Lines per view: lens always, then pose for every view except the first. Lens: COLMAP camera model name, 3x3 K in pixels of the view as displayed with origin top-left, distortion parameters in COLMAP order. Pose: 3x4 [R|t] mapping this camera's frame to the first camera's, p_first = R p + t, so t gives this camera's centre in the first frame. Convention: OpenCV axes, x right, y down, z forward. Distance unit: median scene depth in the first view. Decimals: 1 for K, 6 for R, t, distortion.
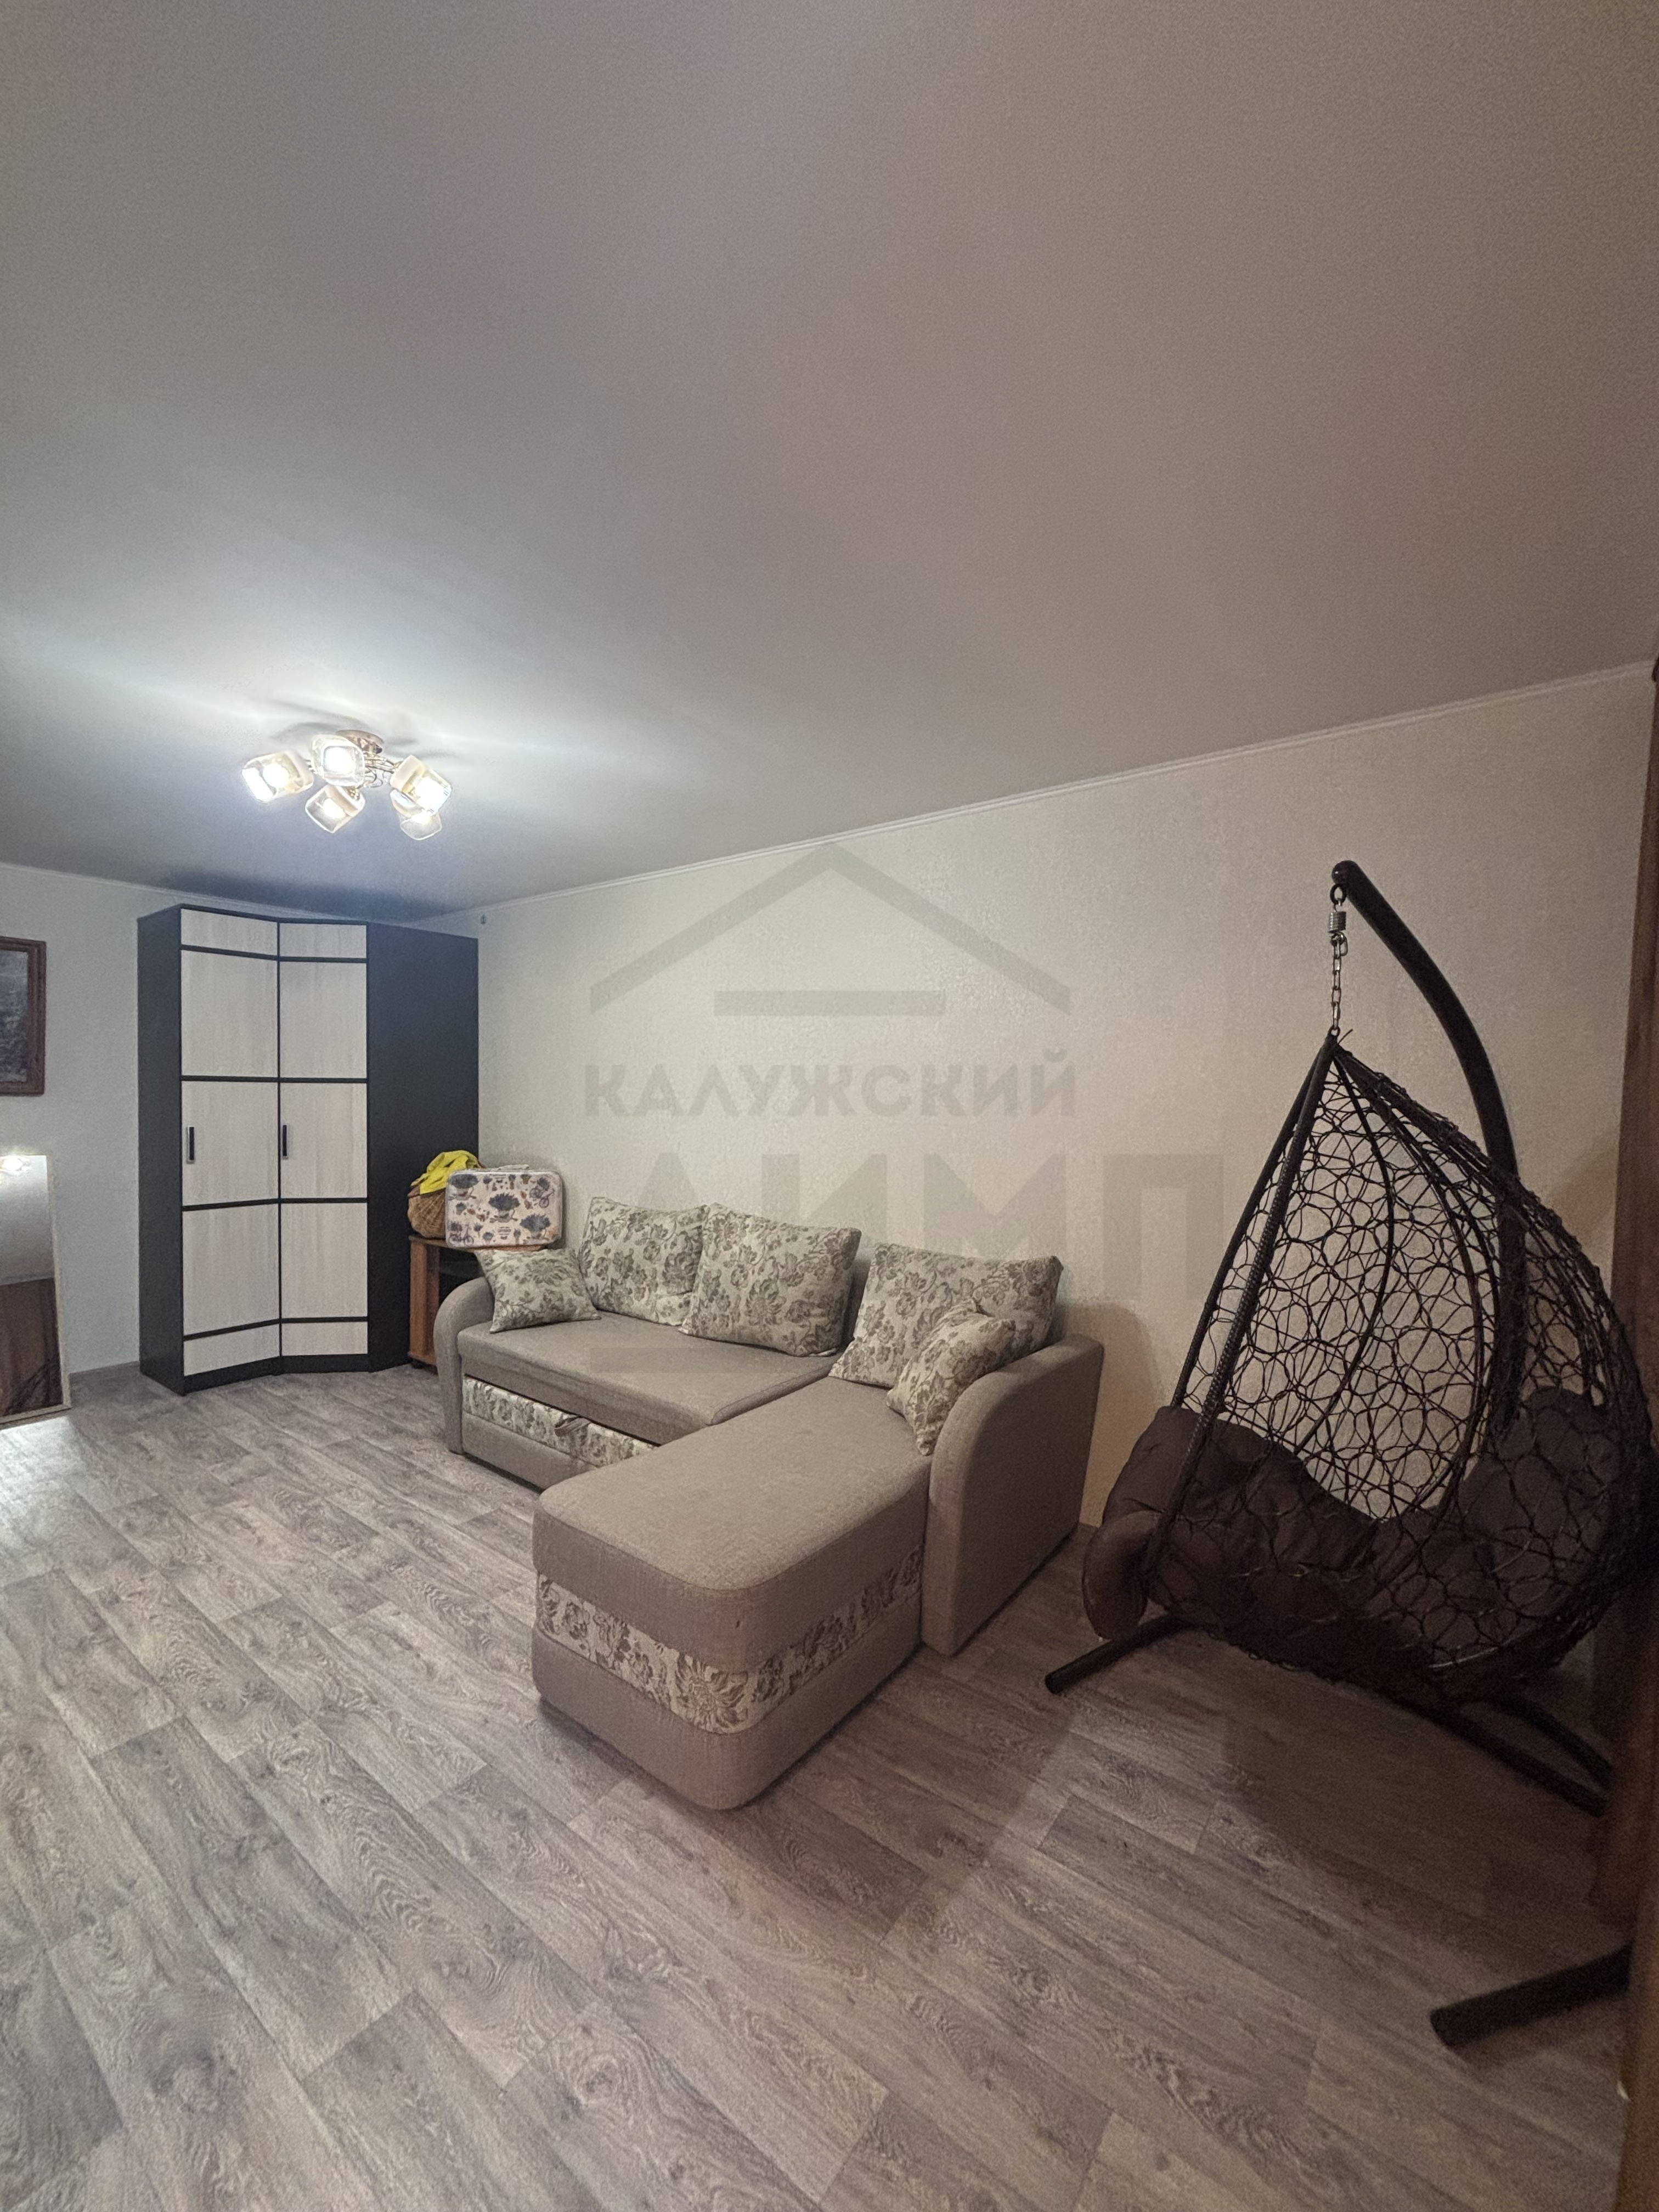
lens RADIAL K [[891.1, 0, 828.7], [0, 891.1, 1111.0], [0, 0, 1]] dist [-0.005289, 0.002088]
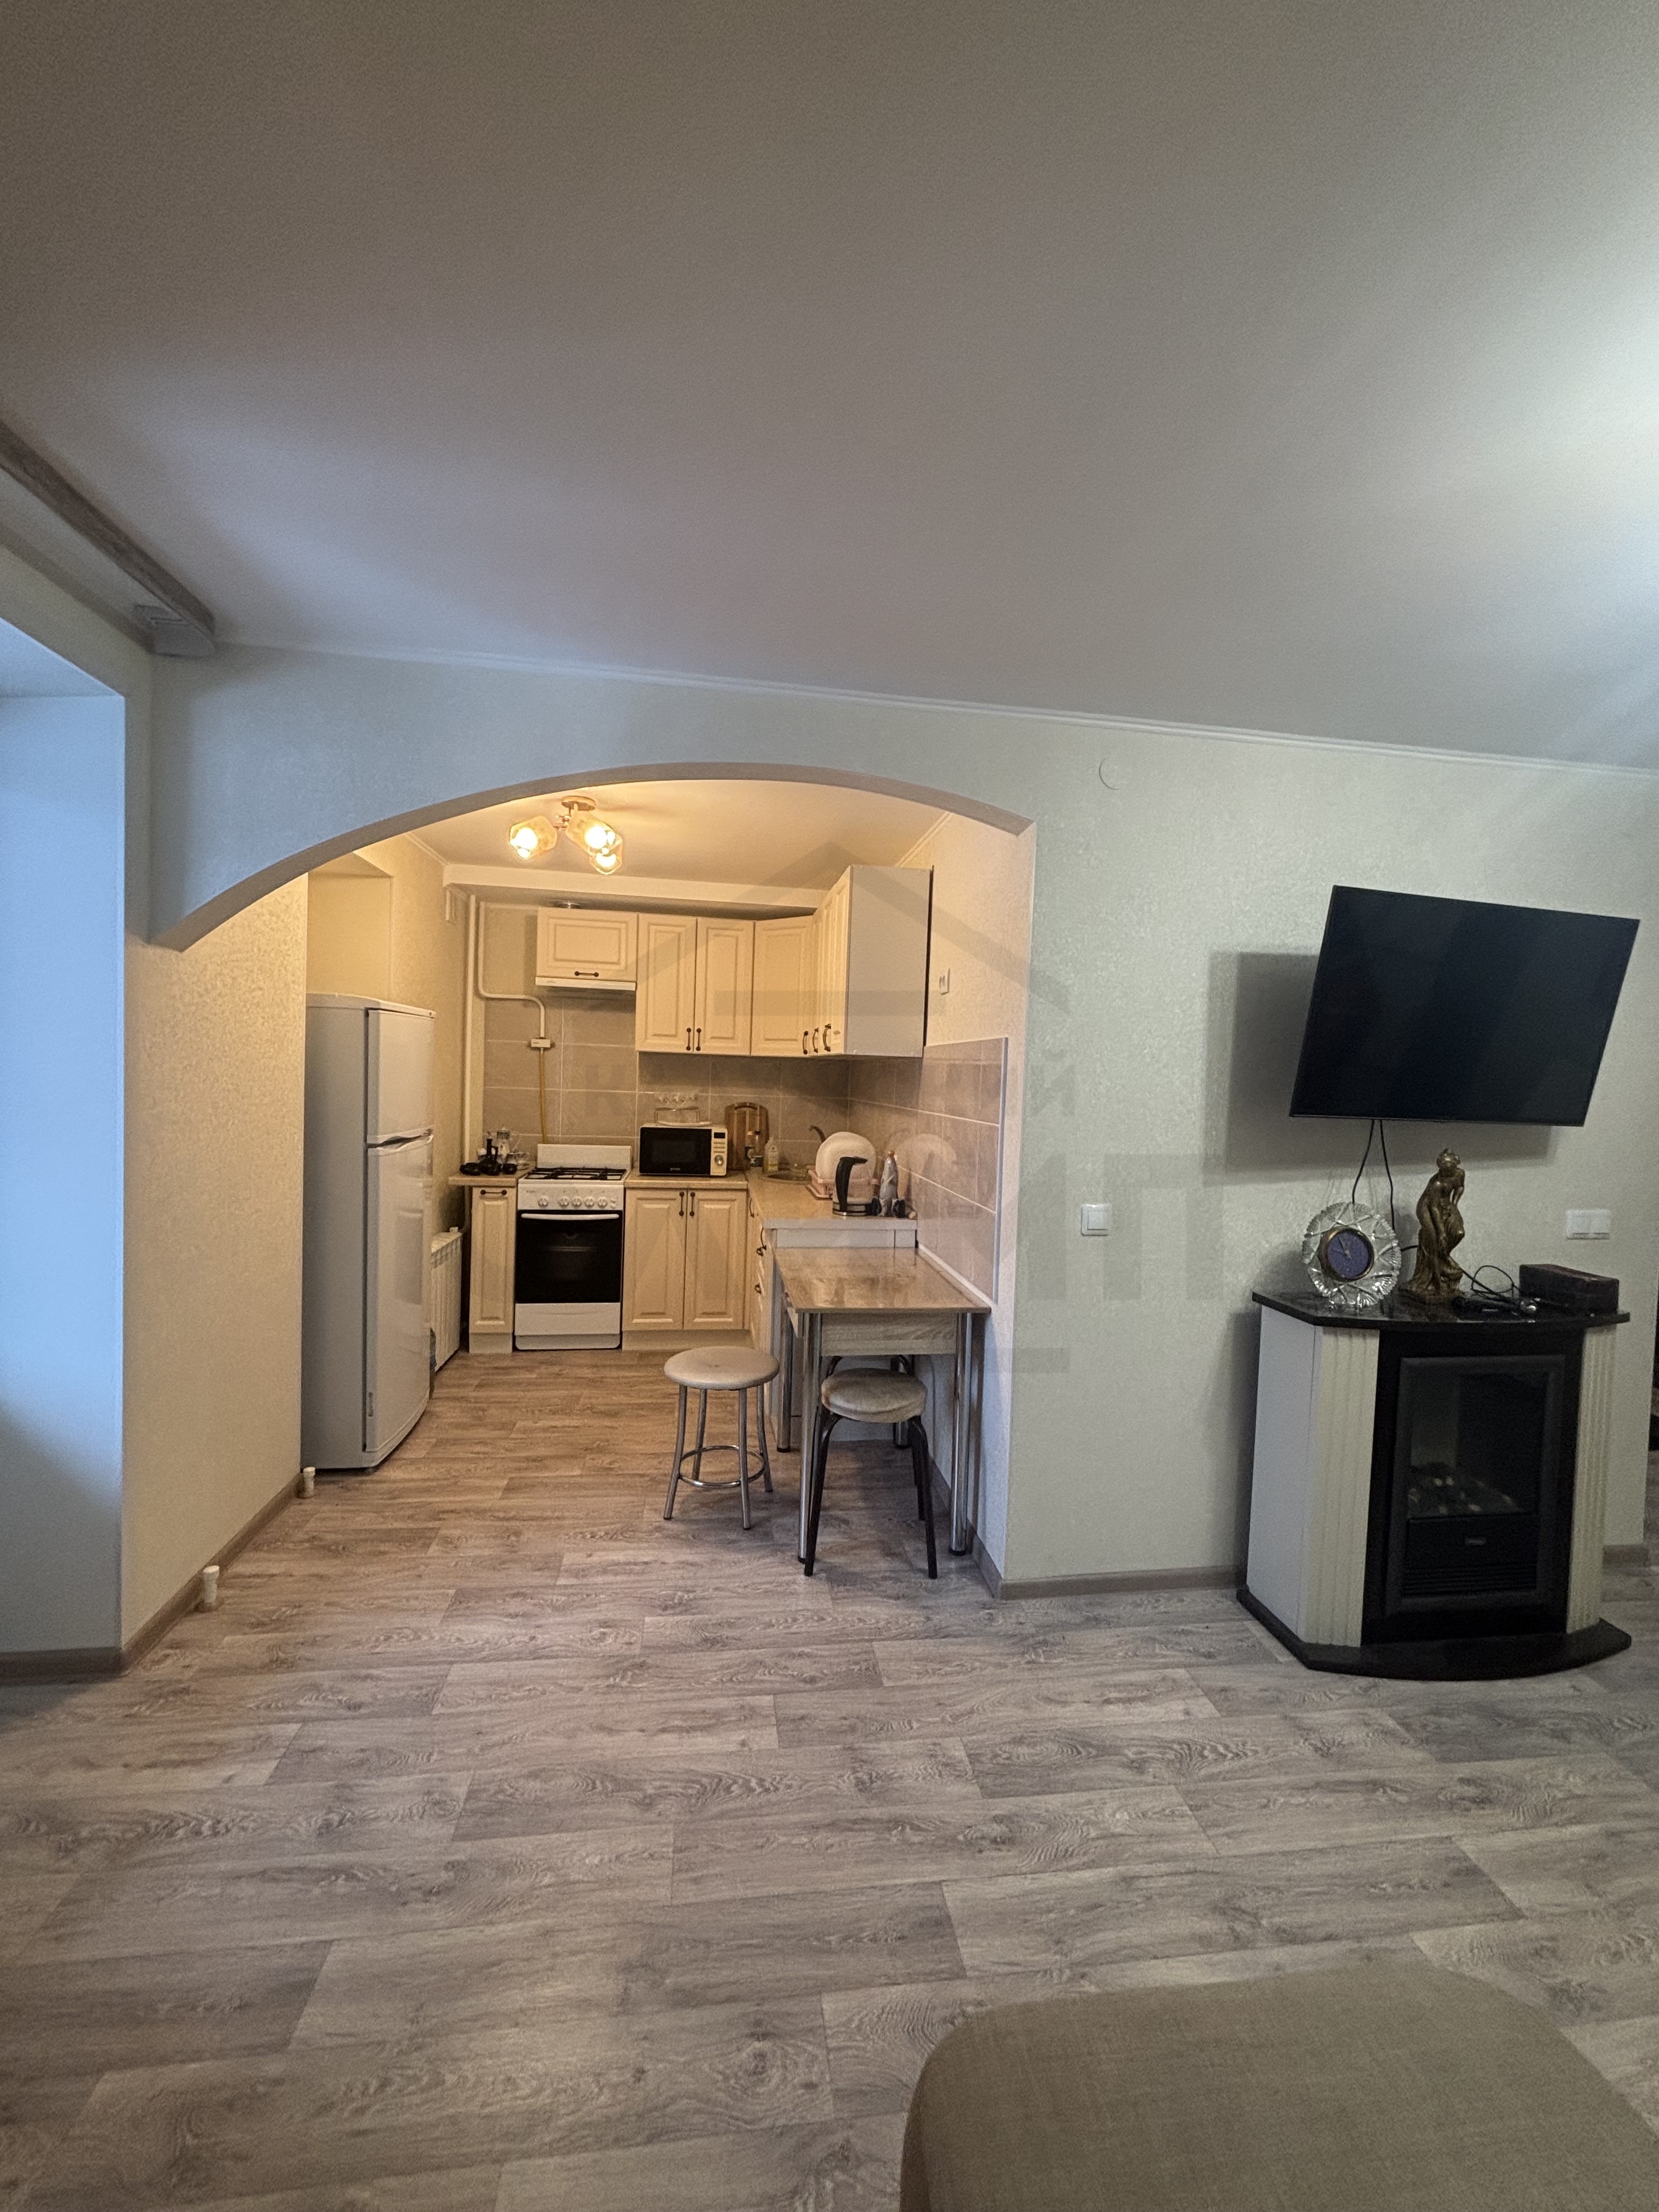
lens RADIAL K [[891.1, 0, 830.1], [0, 891.1, 1114.0], [0, 0, 1]] dist [-0.005289, 0.002088]
pose [[-0.710427, -0.006509, -0.703741, 0.013856], [-0.056926, 0.997212, 0.048243, -0.028250], [0.701465, 0.074334, -0.708817, 1.553146]]
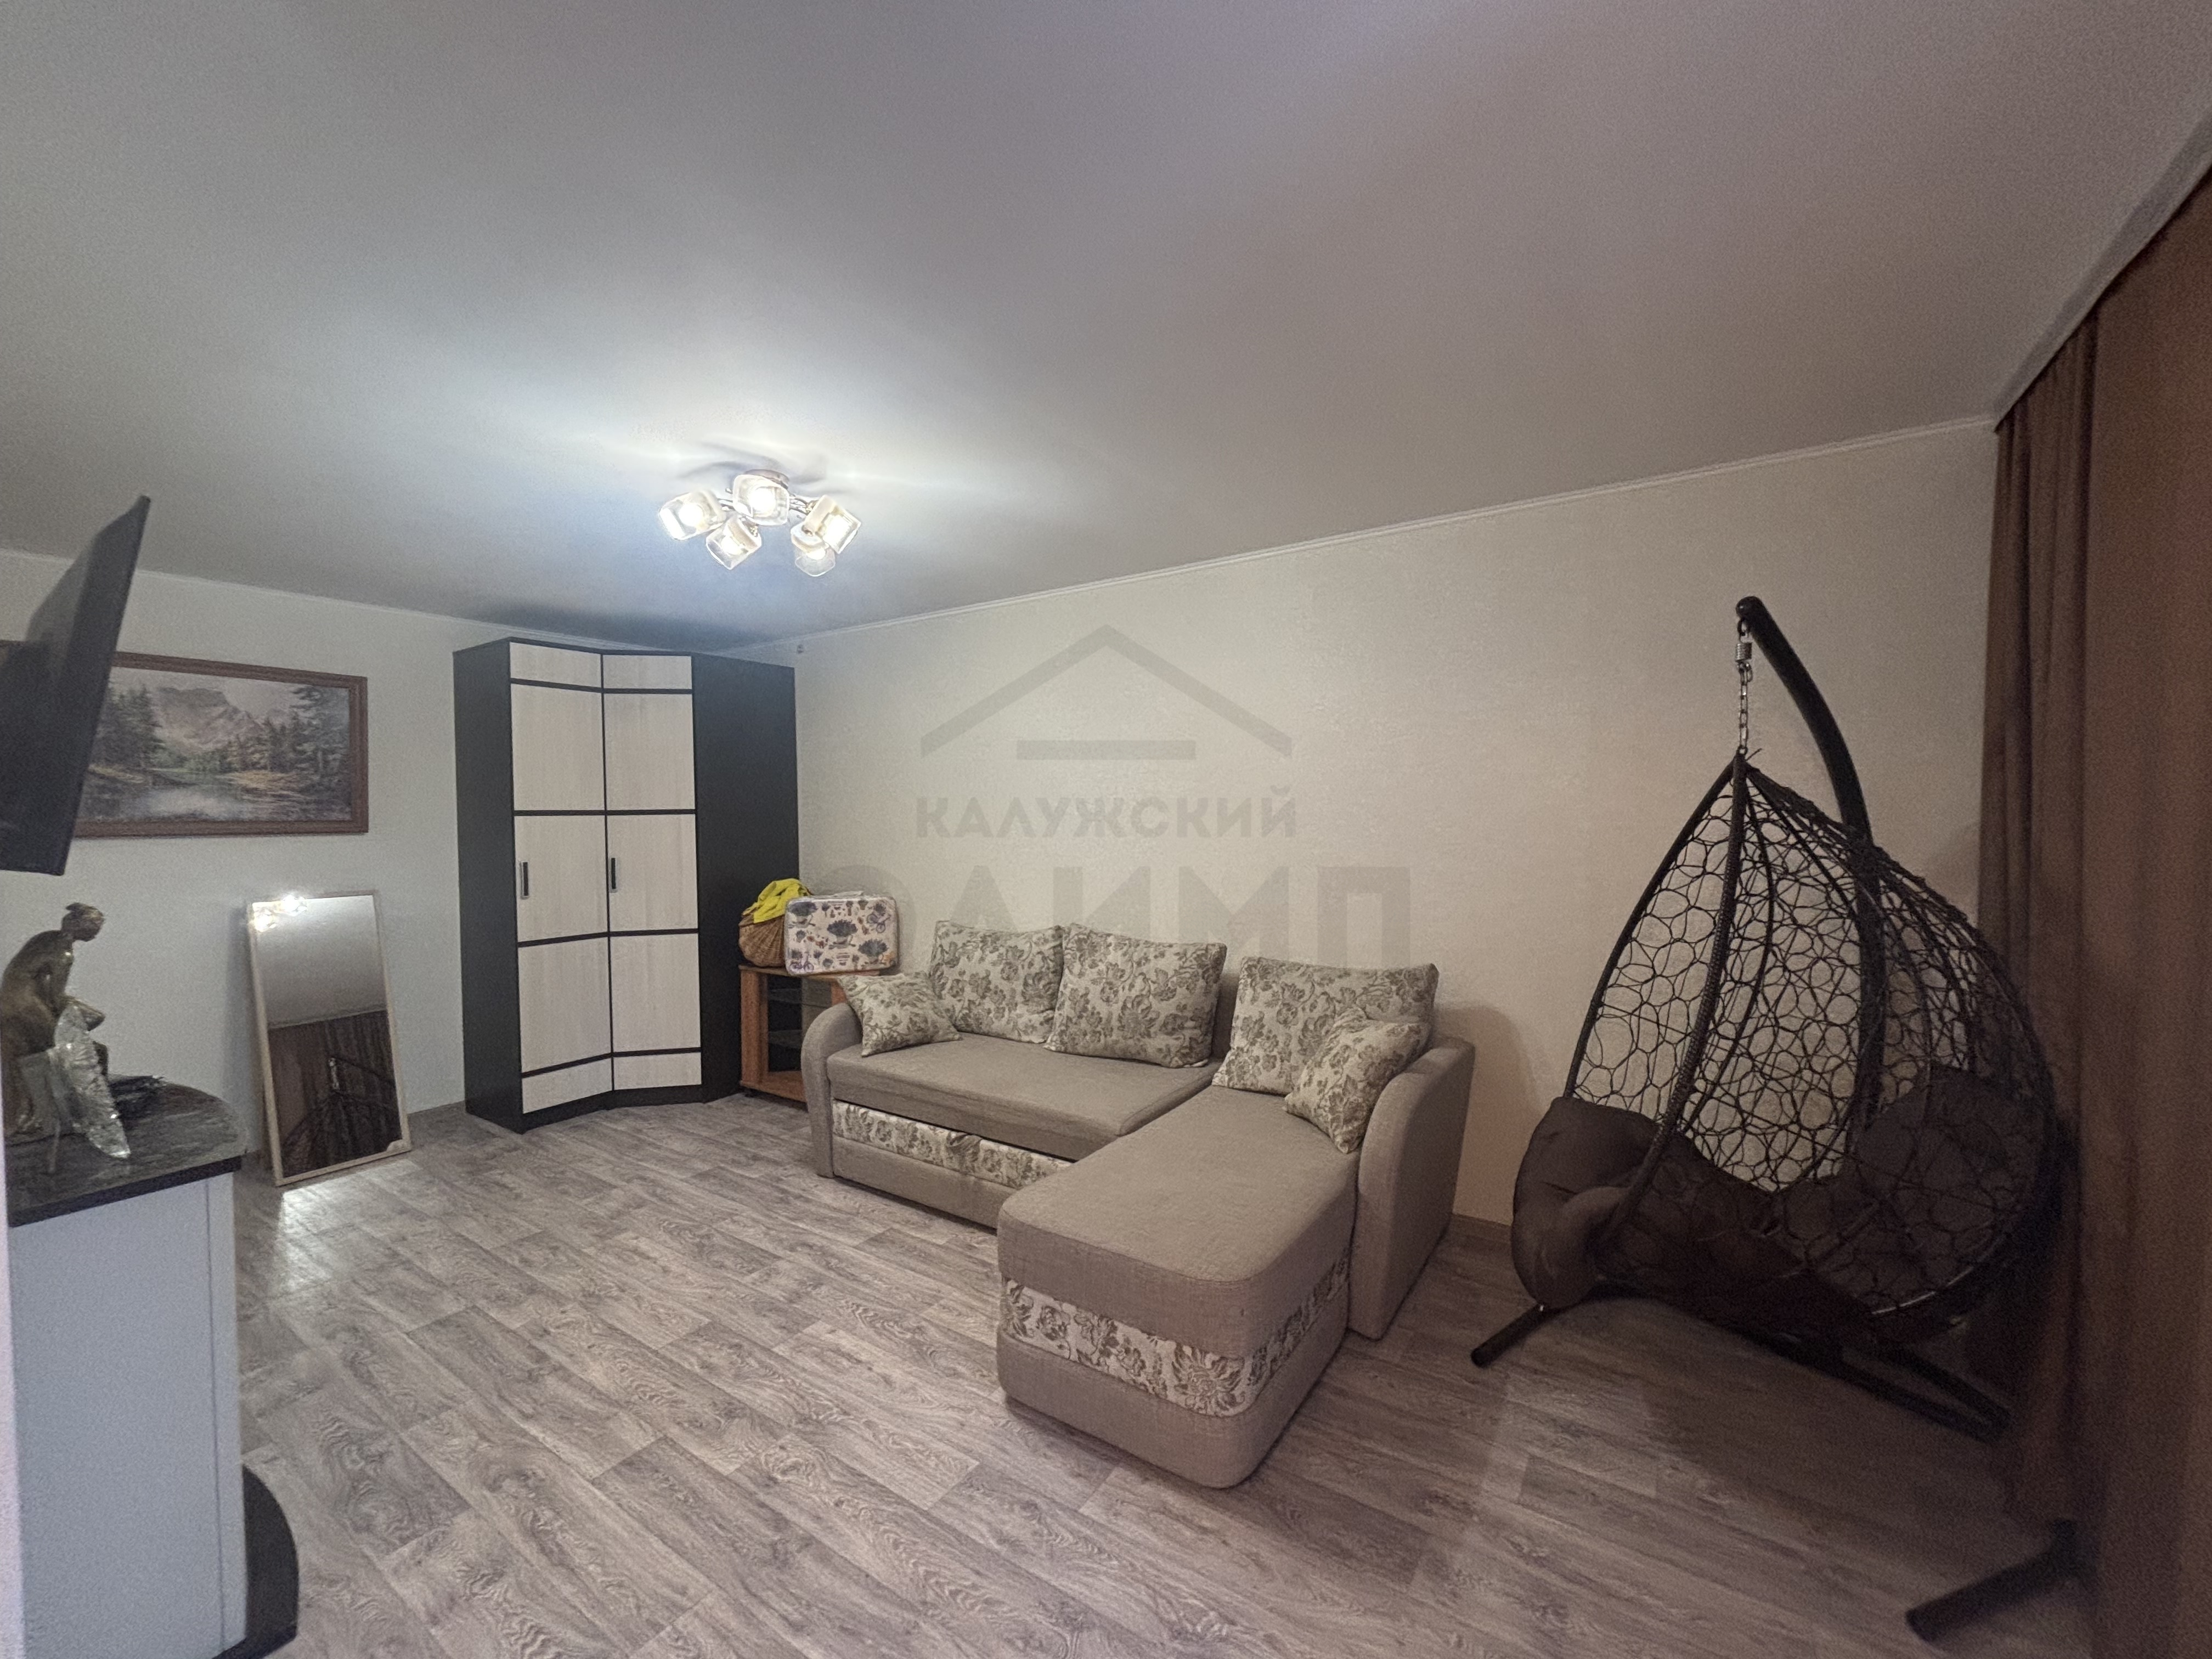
lens RADIAL K [[891.1, 0, 1100.4], [0, 891.1, 828.3], [0, 0, 1]] dist [-0.005289, 0.002088]
pose [[0.998134, -0.021889, 0.057004, -0.221267], [0.021994, 0.999757, -0.001215, -0.006272], [-0.056963, 0.002467, 0.998373, -0.044118]]
